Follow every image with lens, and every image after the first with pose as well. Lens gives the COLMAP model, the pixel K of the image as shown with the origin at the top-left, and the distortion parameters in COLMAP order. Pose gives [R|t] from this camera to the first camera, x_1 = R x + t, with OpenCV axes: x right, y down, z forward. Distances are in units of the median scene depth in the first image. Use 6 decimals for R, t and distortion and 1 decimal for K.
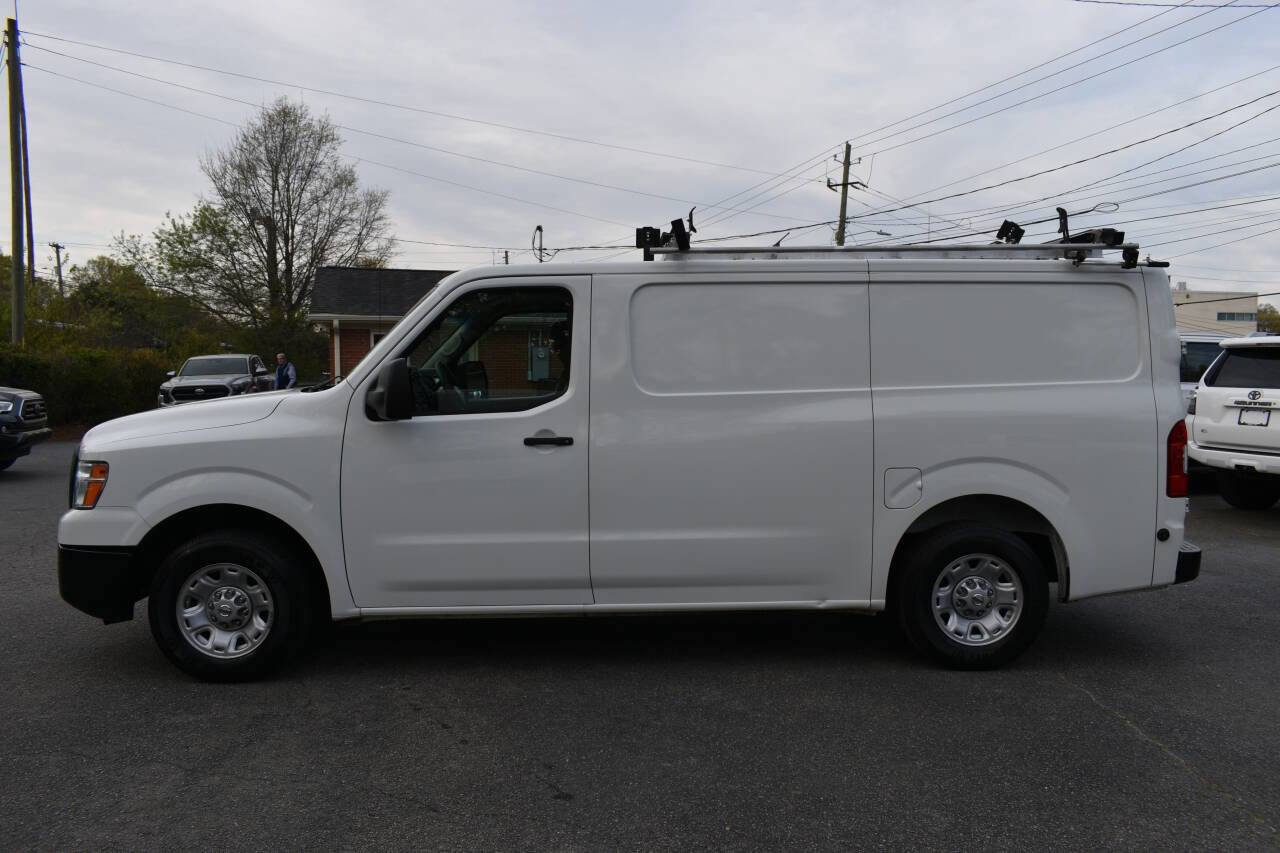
lens RADIAL K [[979.6, 0, 642.6], [0, 979.6, 423.6], [0, 0, 1]] dist [-0.022403, 0.010110]
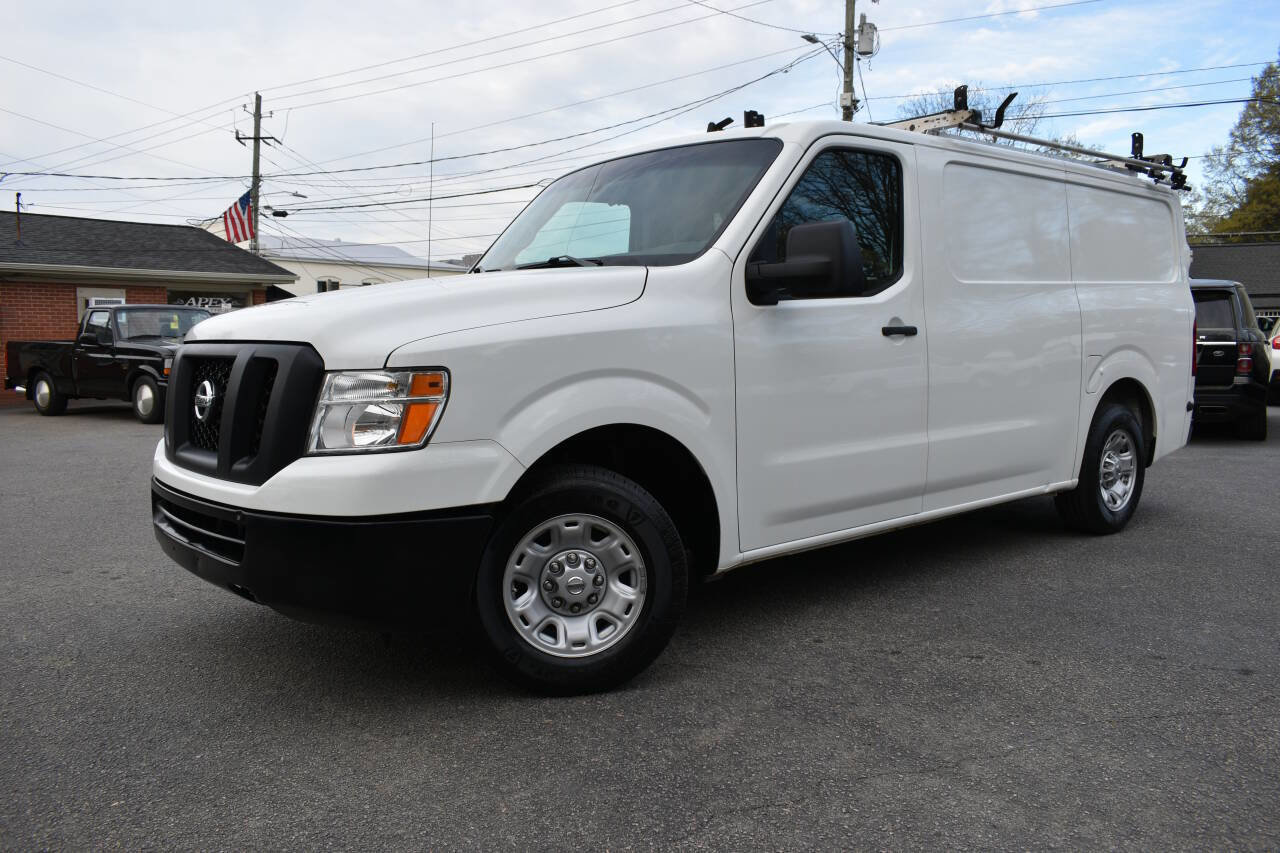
lens RADIAL K [[980.2, 0, 641.9], [0, 980.2, 430.5], [0, 0, 1]] dist [-0.023787, 0.004816]
pose [[0.789259, -0.065732, 0.610532, -0.790674], [0.047822, 0.997814, 0.045608, 0.054336], [-0.612195, -0.006800, 0.790678, 0.438039]]
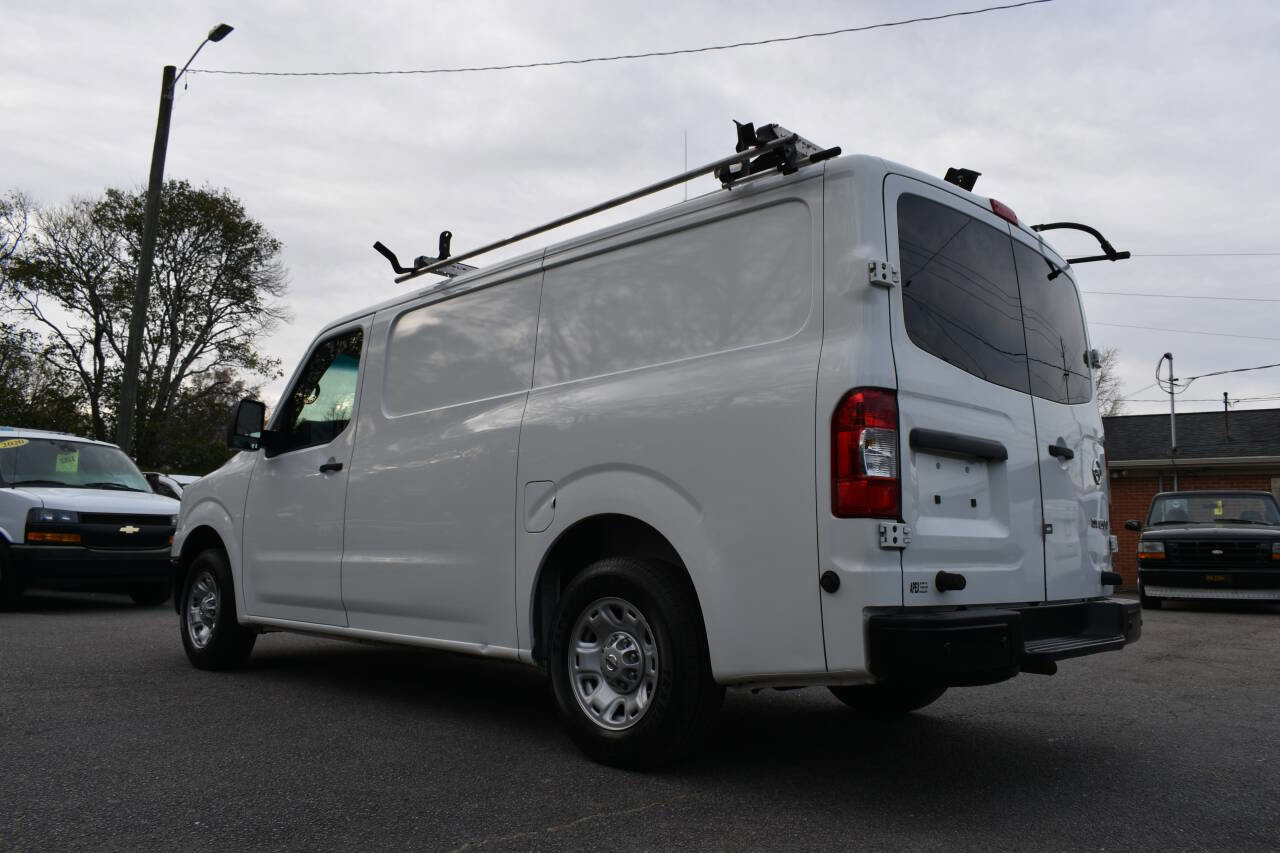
lens RADIAL K [[979.6, 0, 642.6], [0, 979.6, 423.6], [0, 0, 1]] dist [-0.022403, 0.010110]
pose [[0.683286, -0.081944, -0.725538, 0.897515], [-0.059298, 0.984172, -0.166999, 0.126111], [0.727739, 0.157131, 0.667612, 0.507781]]
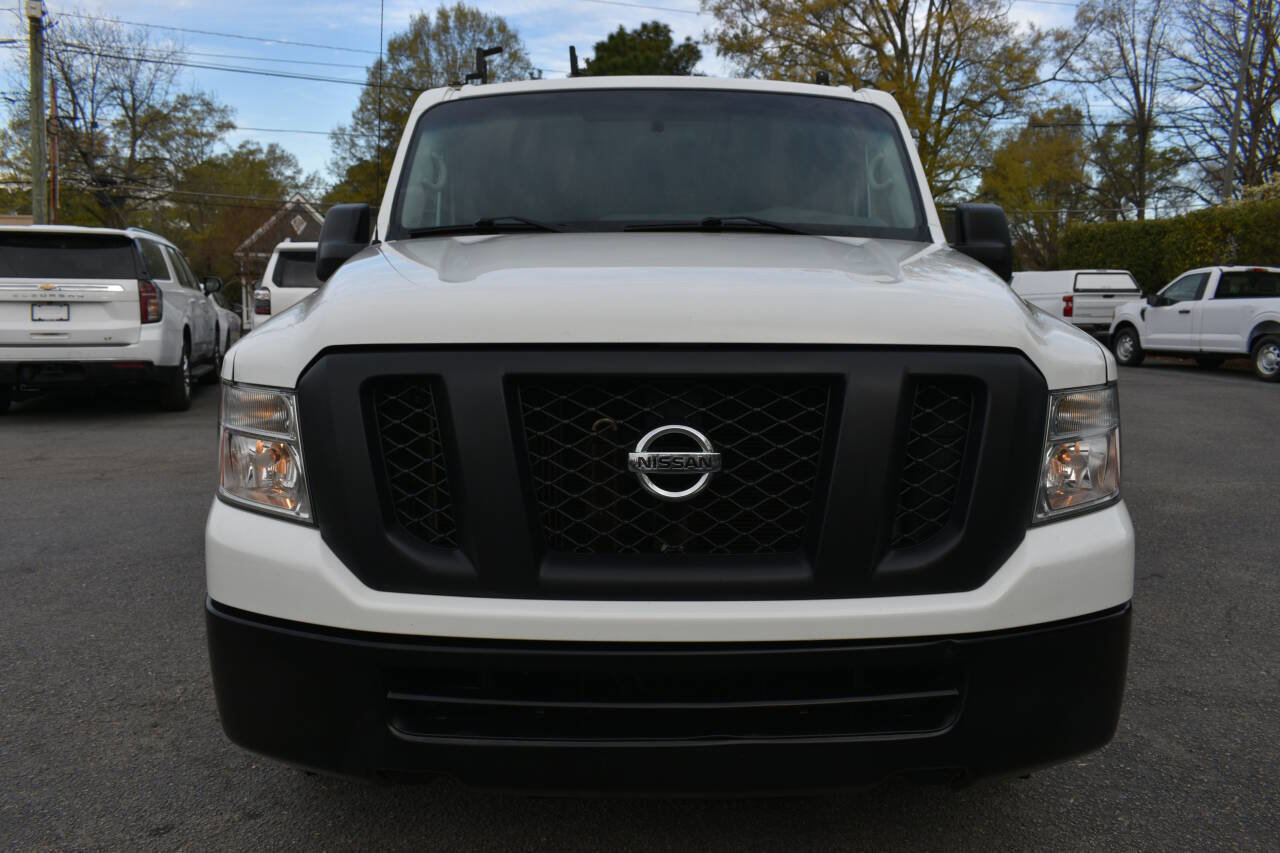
lens RADIAL K [[980.9, 0, 583.8], [0, 980.9, 427.8], [0, 0, 1]] dist [0.000261, 0.002985]
pose [[0.096184, -0.129122, 0.986953, -0.974241], [0.047524, 0.991015, 0.125022, -0.005451], [-0.994228, 0.034879, 0.101456, 1.149908]]
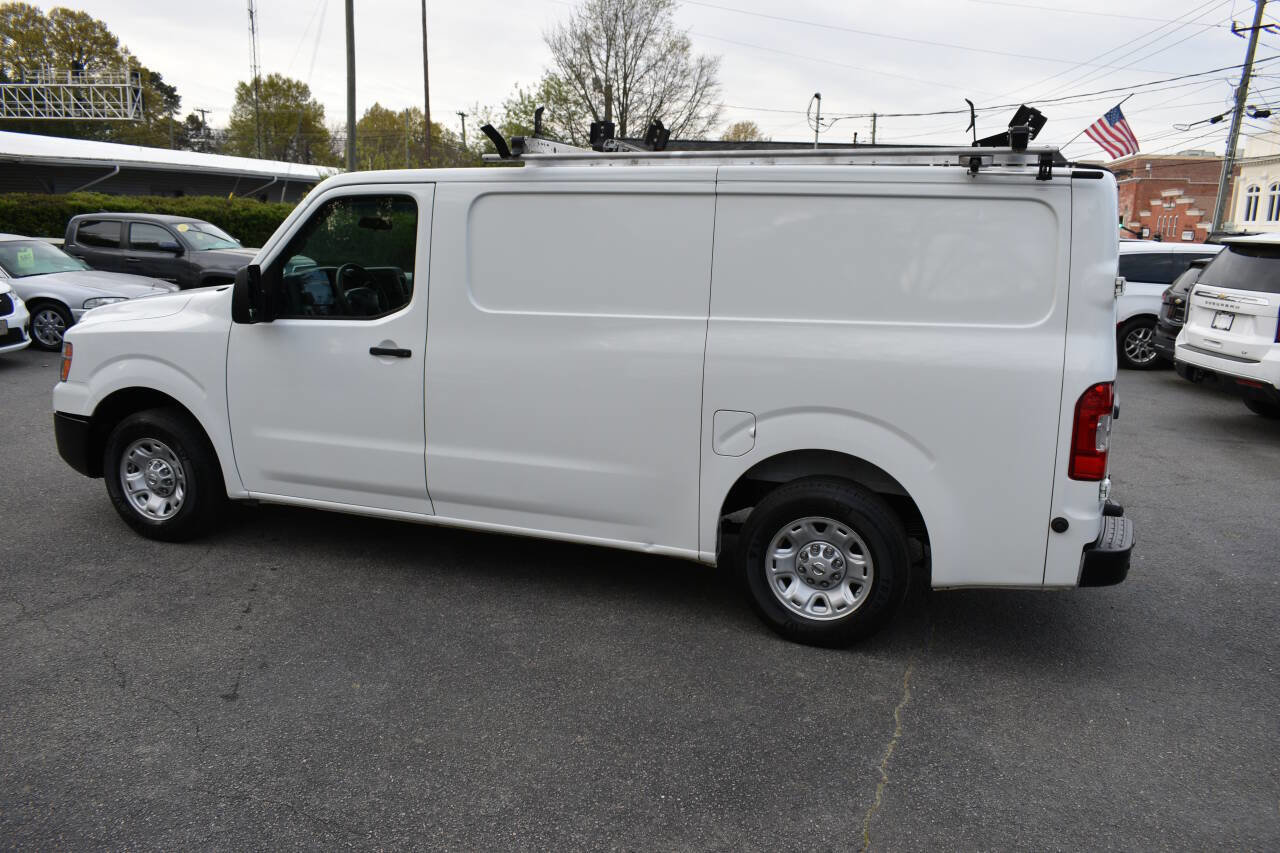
lens RADIAL K [[979.6, 0, 642.6], [0, 979.6, 423.6], [0, 0, 1]] dist [-0.022403, 0.010110]
pose [[0.928168, 0.098094, -0.359002, 0.498033], [-0.049135, 0.988493, 0.143063, -0.064019], [0.368905, -0.115147, 0.922307, 0.155058]]
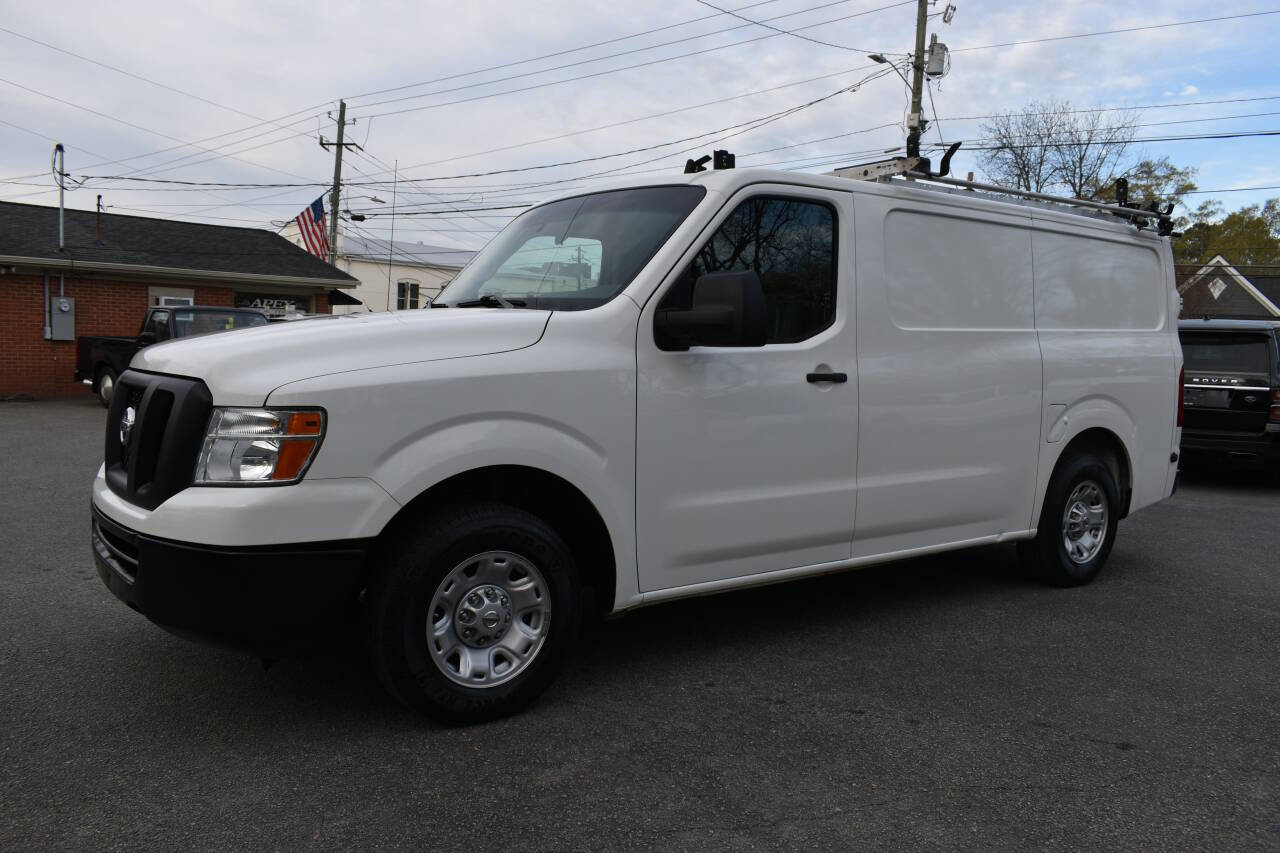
lens RADIAL K [[979.6, 0, 642.6], [0, 979.6, 423.6], [0, 0, 1]] dist [-0.022403, 0.010110]
pose [[0.834799, -0.021742, 0.550125, -0.695922], [0.007977, 0.999593, 0.027401, 0.032773], [-0.550497, -0.018485, 0.834633, 0.348206]]
